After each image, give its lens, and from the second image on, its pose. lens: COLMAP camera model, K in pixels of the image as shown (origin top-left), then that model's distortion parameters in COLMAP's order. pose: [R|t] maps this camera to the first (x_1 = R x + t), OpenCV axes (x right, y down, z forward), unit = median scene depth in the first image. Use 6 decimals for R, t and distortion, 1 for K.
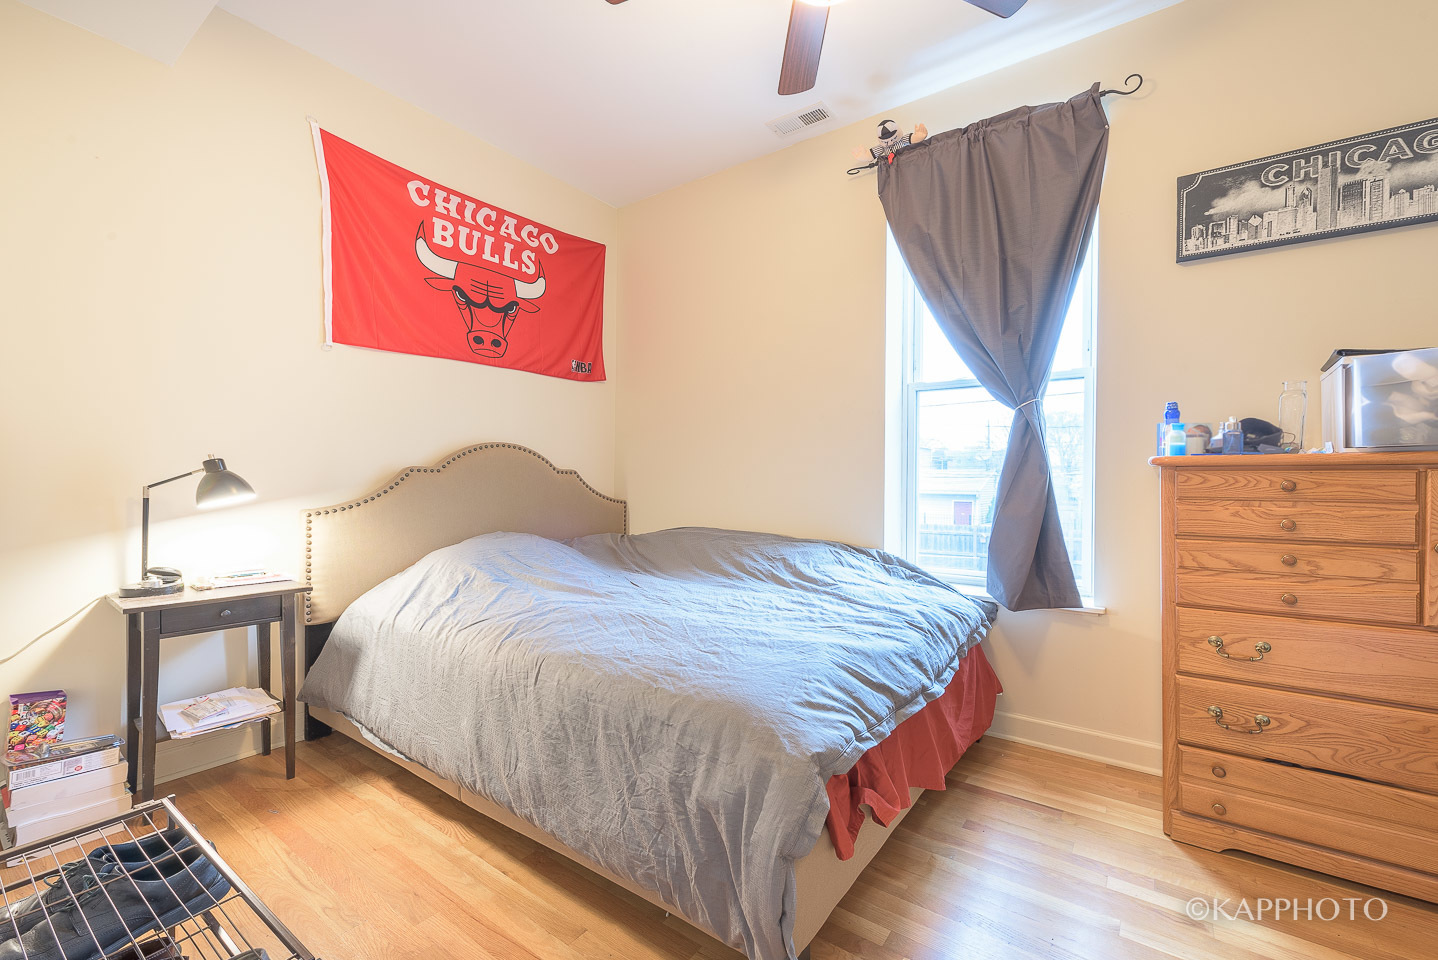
lens RADIAL K [[631.7, 0, 723.0], [0, 631.7, 479.8], [0, 0, 1]] dist [0.015652, -0.006173]
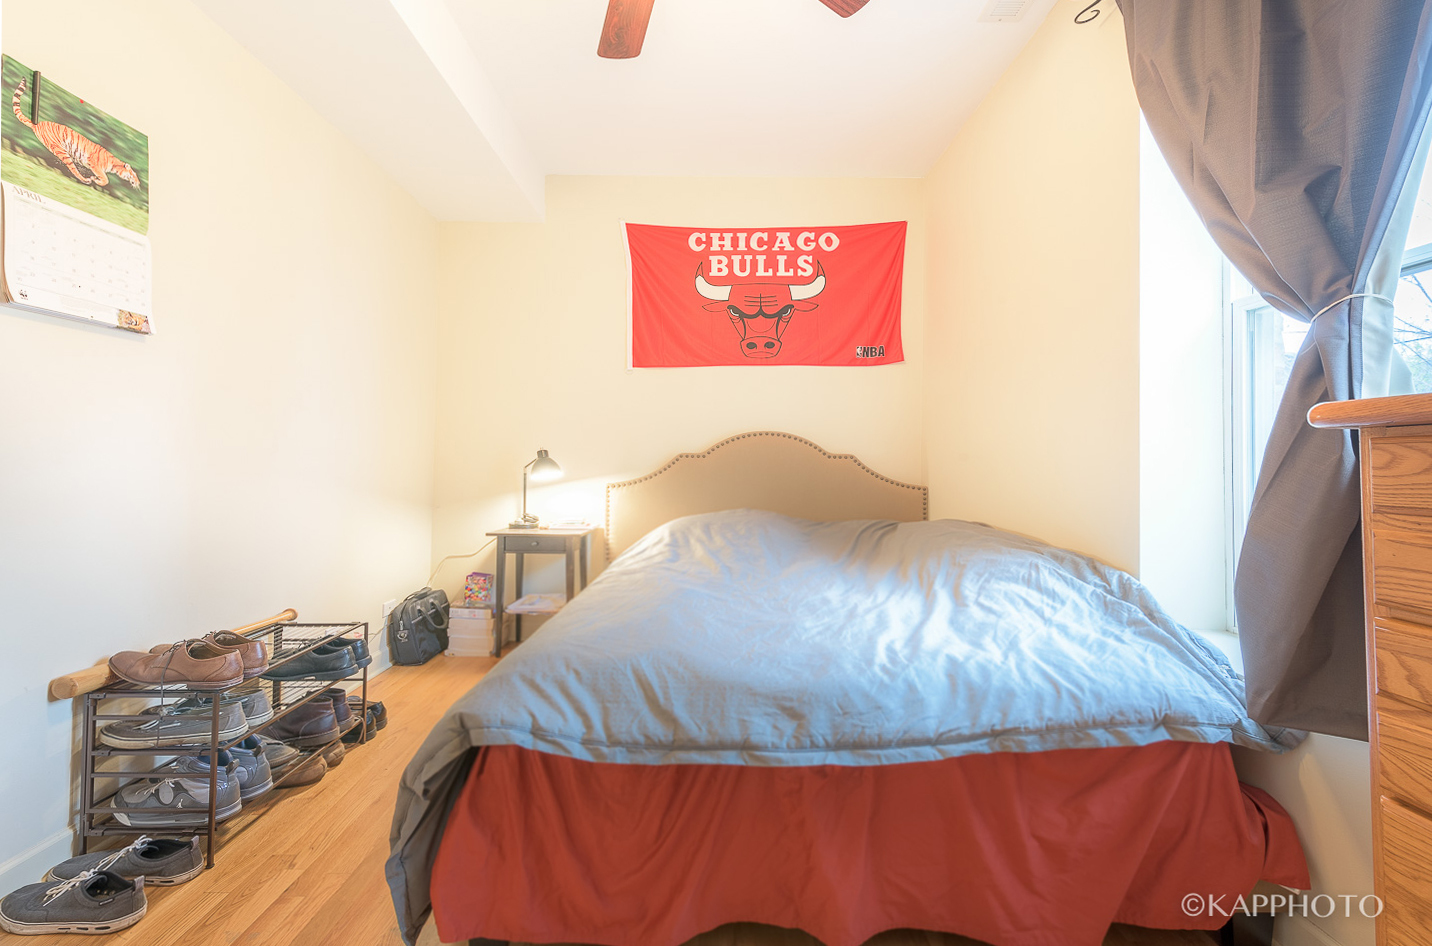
lens RADIAL K [[630.4, 0, 764.5], [0, 630.4, 449.0], [0, 0, 1]] dist [0.011003, 0.000018]
pose [[0.582727, -0.019210, -0.812441, 0.571306], [-0.003448, 0.999653, -0.026111, 0.002670], [0.812661, 0.018017, 0.582458, 0.334087]]
